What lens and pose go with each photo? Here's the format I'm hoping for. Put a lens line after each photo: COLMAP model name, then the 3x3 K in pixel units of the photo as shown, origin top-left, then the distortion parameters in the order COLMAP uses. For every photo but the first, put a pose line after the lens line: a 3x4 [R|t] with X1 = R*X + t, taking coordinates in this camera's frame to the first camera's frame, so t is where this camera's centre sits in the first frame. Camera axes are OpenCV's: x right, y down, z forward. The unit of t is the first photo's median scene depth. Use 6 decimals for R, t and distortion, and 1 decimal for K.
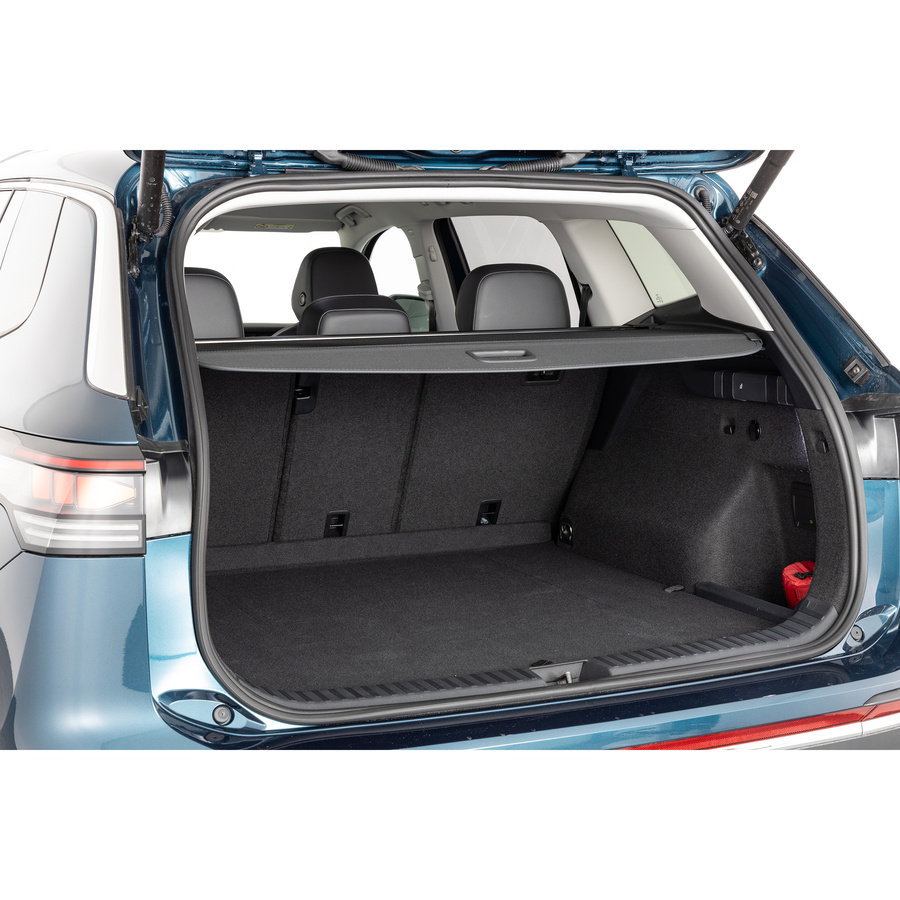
lens RADIAL K [[1764.5, 0, 450.0], [0, 1764.5, 454.7], [0, 0, 1]] dist [0.013149, 0.000000]
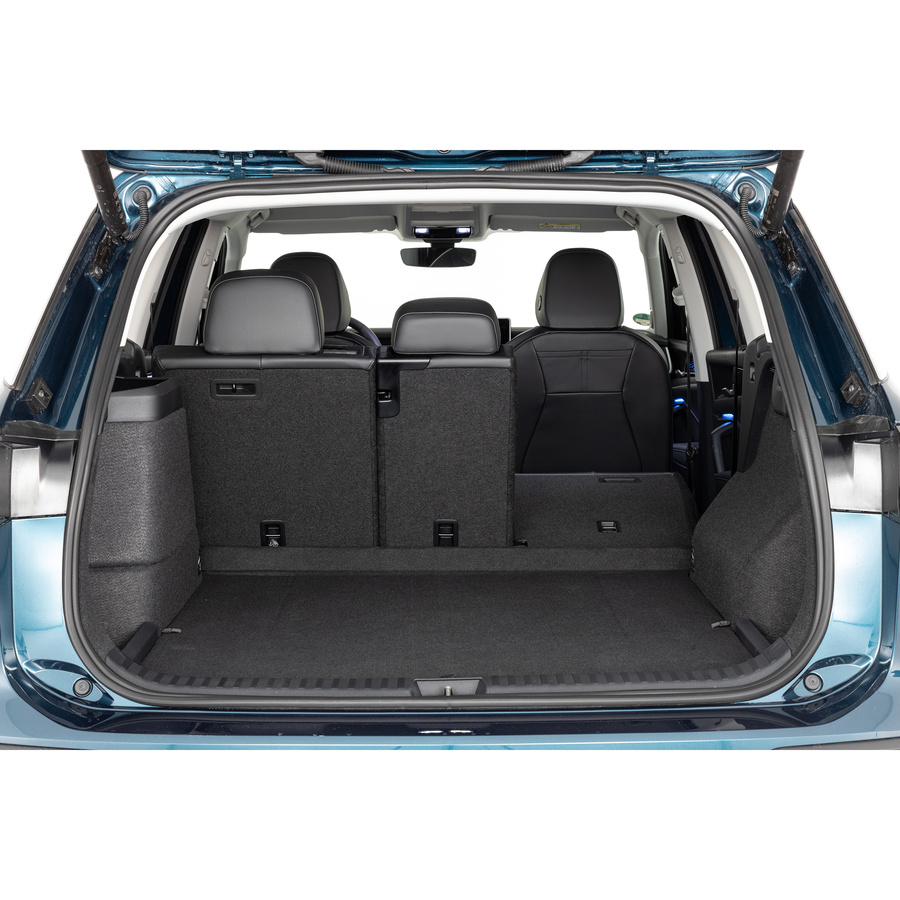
lens RADIAL K [[2051.3, 0, 450.2], [0, 2051.3, 446.2], [0, 0, 1]] dist [0.011439, 0.000000]
pose [[0.894698, 0.044293, -0.444470, 0.515161], [-0.052703, 0.998589, -0.006576, -0.001421], [0.443551, 0.029308, 0.895770, -0.014074]]
